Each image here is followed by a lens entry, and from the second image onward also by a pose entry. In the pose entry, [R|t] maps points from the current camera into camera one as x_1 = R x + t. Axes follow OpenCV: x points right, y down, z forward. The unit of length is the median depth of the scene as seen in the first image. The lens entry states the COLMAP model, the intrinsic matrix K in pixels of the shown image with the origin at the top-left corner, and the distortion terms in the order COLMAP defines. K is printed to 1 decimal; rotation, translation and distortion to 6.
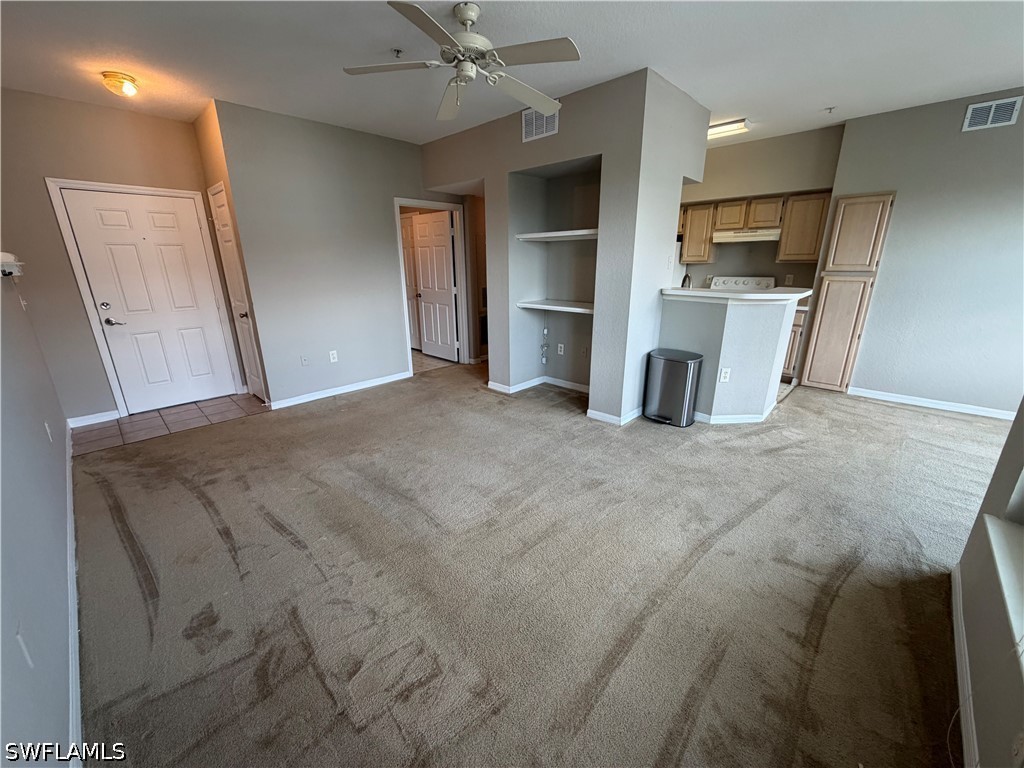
lens RADIAL K [[407.8, 0, 509.6], [0, 407.8, 385.3], [0, 0, 1]] dist [-0.000279, 0.000050]
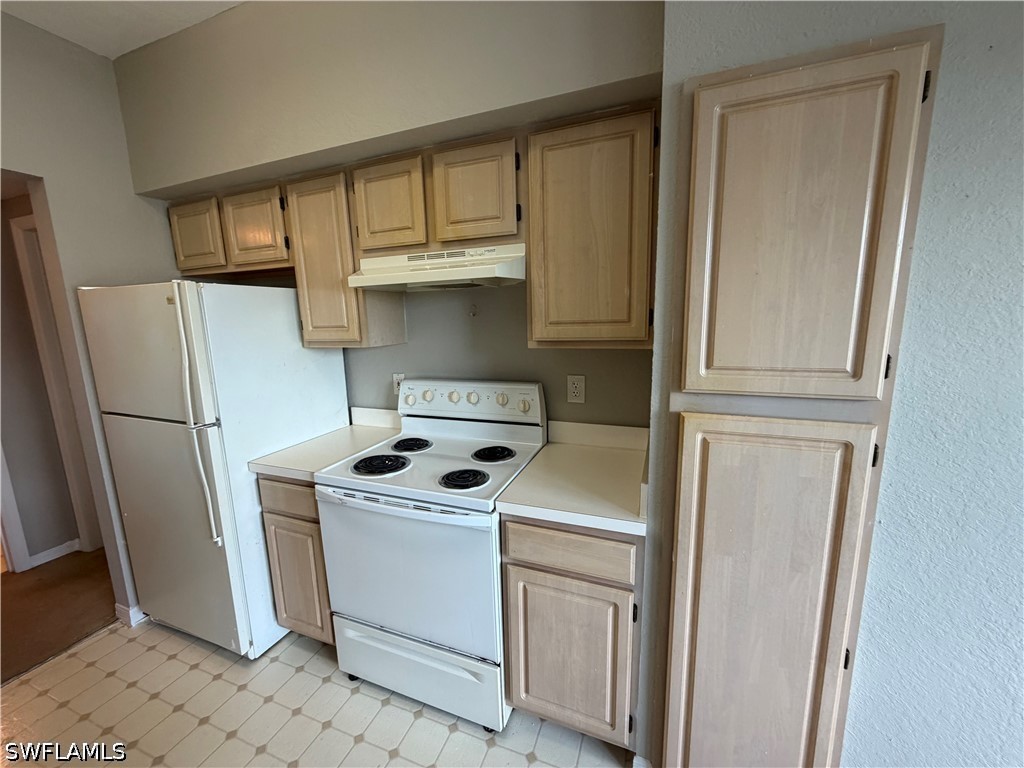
lens RADIAL K [[407.8, 0, 509.6], [0, 407.8, 385.3], [0, 0, 1]] dist [-0.000279, 0.000050]
pose [[0.924158, -0.075178, 0.374540, 0.583561], [0.125425, 0.985806, -0.111607, -0.268437], [-0.360833, 0.150119, 0.920469, 0.808707]]
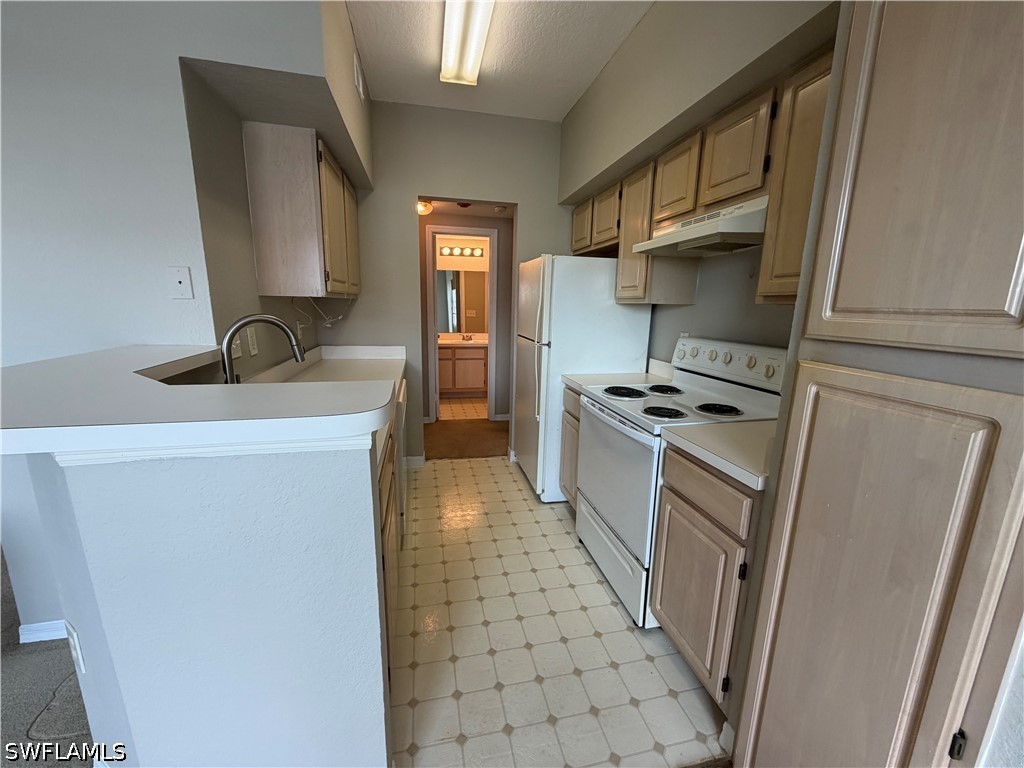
lens RADIAL K [[407.8, 0, 509.6], [0, 407.8, 385.3], [0, 0, 1]] dist [-0.000279, 0.000050]
pose [[0.828390, 0.140616, -0.542214, 0.758447], [-0.195990, 0.979555, -0.045398, -0.212505], [0.524745, 0.143875, 0.839013, 0.731157]]
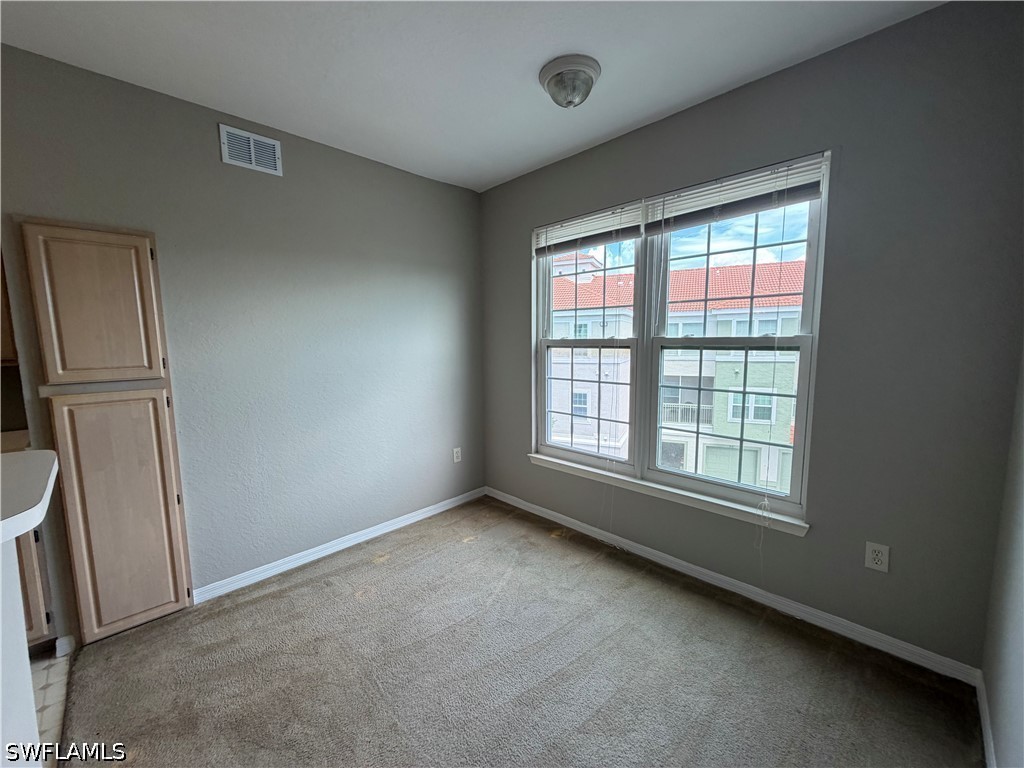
lens RADIAL K [[407.8, 0, 509.6], [0, 407.8, 385.3], [0, 0, 1]] dist [-0.000279, 0.000050]
pose [[0.025053, -0.103158, 0.994349, 0.362176], [0.307274, 0.947305, 0.090535, -0.169830], [-0.951291, 0.303269, 0.055431, 0.518252]]
